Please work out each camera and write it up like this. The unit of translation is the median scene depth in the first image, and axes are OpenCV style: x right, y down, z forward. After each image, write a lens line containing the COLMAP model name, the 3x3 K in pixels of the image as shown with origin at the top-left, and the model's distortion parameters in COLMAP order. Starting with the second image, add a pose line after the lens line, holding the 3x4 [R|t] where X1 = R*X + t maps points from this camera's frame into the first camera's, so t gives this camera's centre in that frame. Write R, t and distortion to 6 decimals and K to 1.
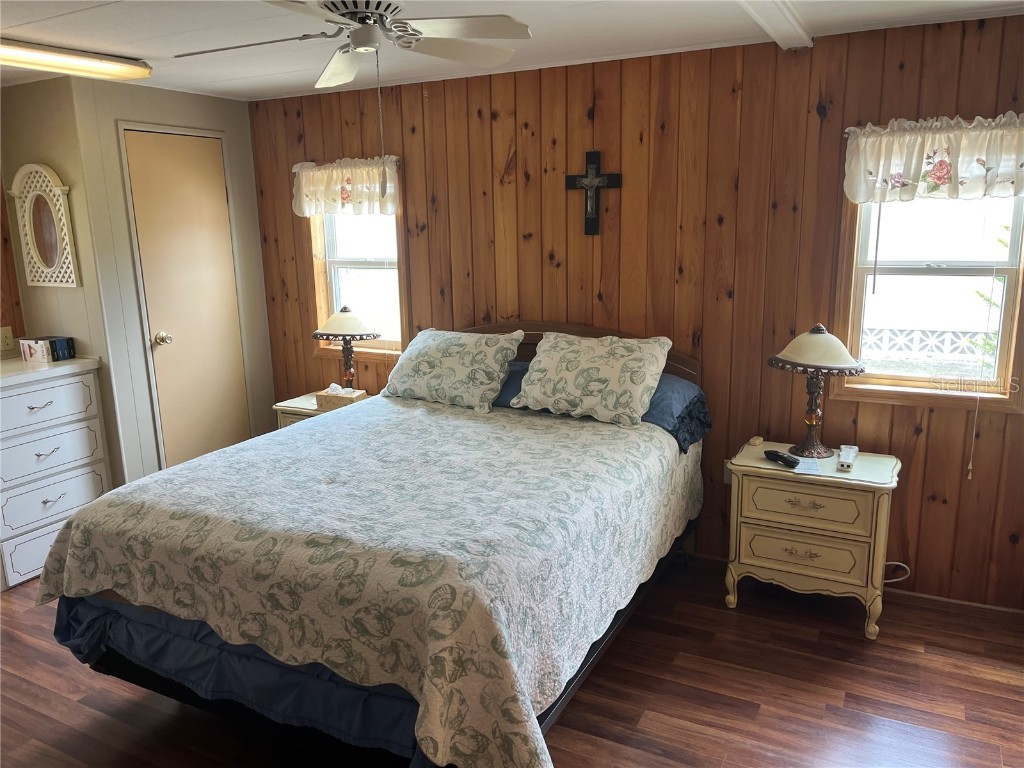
lens RADIAL K [[778.3, 0, 516.3], [0, 778.3, 387.8], [0, 0, 1]] dist [0.056486, -0.074622]
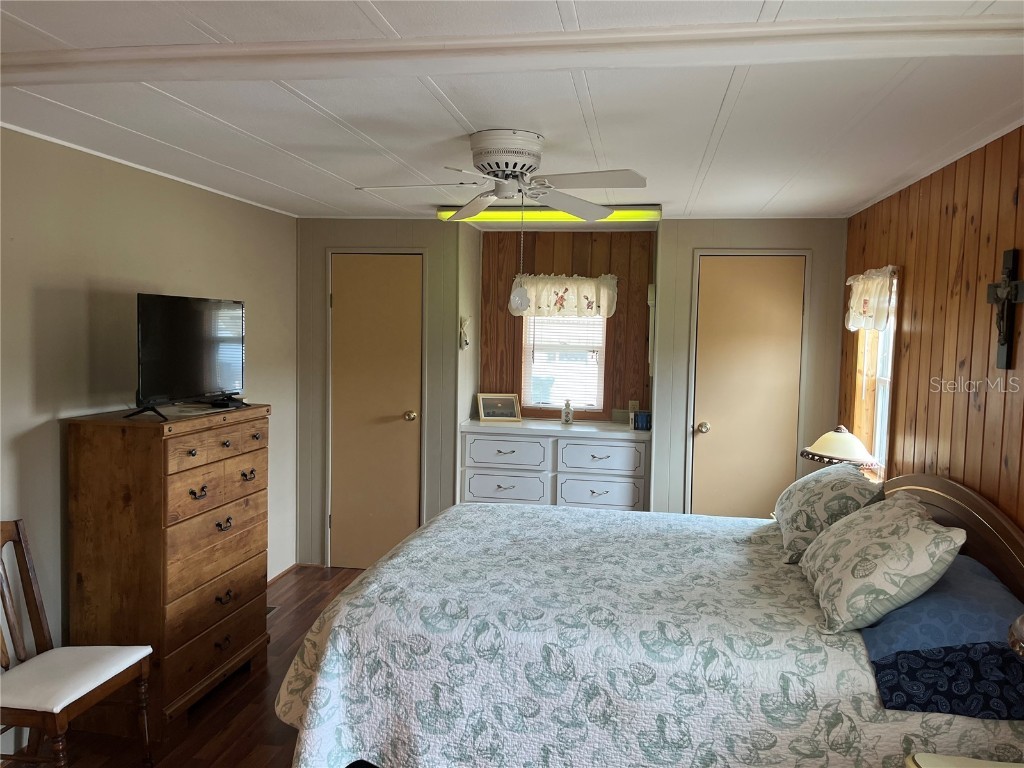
lens RADIAL K [[778.3, 0, 520.2], [0, 778.3, 387.1], [0, 0, 1]] dist [0.056486, -0.074622]
pose [[0.310257, 0.106341, -0.944686, 0.767200], [-0.236437, 0.971131, 0.031667, -0.130944], [0.920781, 0.213534, 0.326443, 0.502151]]
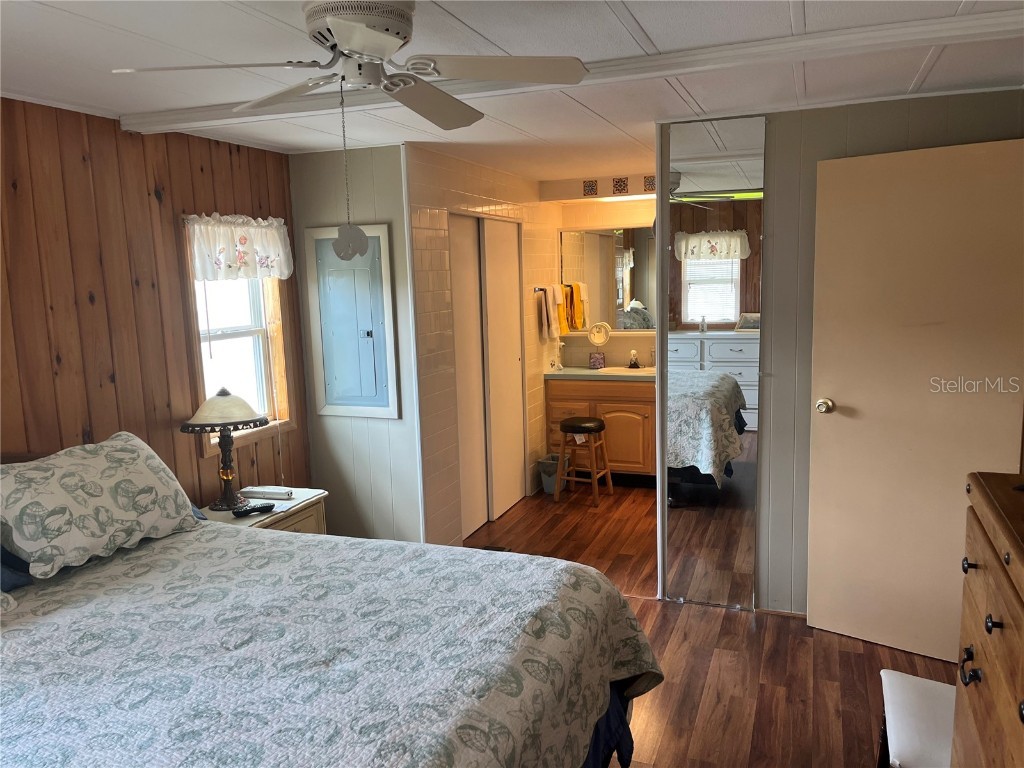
lens RADIAL K [[778.3, 0, 518.0], [0, 778.3, 379.8], [0, 0, 1]] dist [0.056486, -0.074622]
pose [[-0.113148, -0.113884, 0.987030, -0.801234], [0.245305, 0.959455, 0.138822, -0.152512], [-0.962820, 0.257830, -0.080624, 0.735443]]
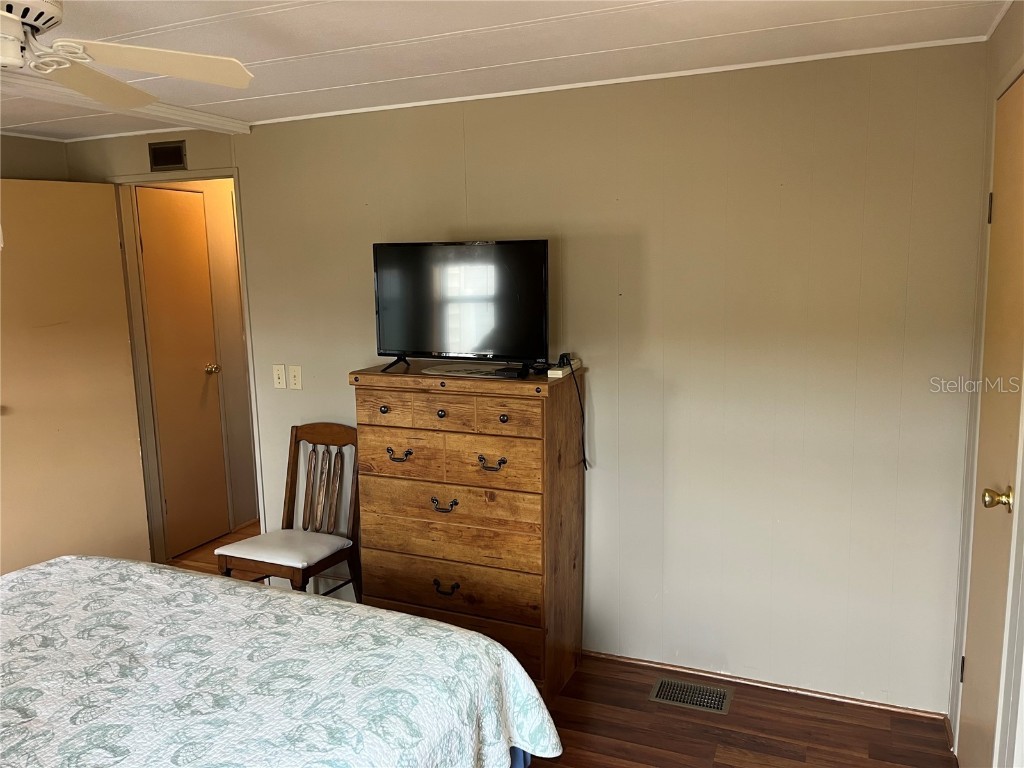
lens RADIAL K [[778.3, 0, 515.6], [0, 778.3, 381.1], [0, 0, 1]] dist [0.056486, -0.074622]
pose [[-0.996358, 0.057079, -0.063350, -0.471857], [0.030348, 0.931641, 0.362110, -0.298856], [0.079688, 0.358868, -0.929980, 1.393503]]
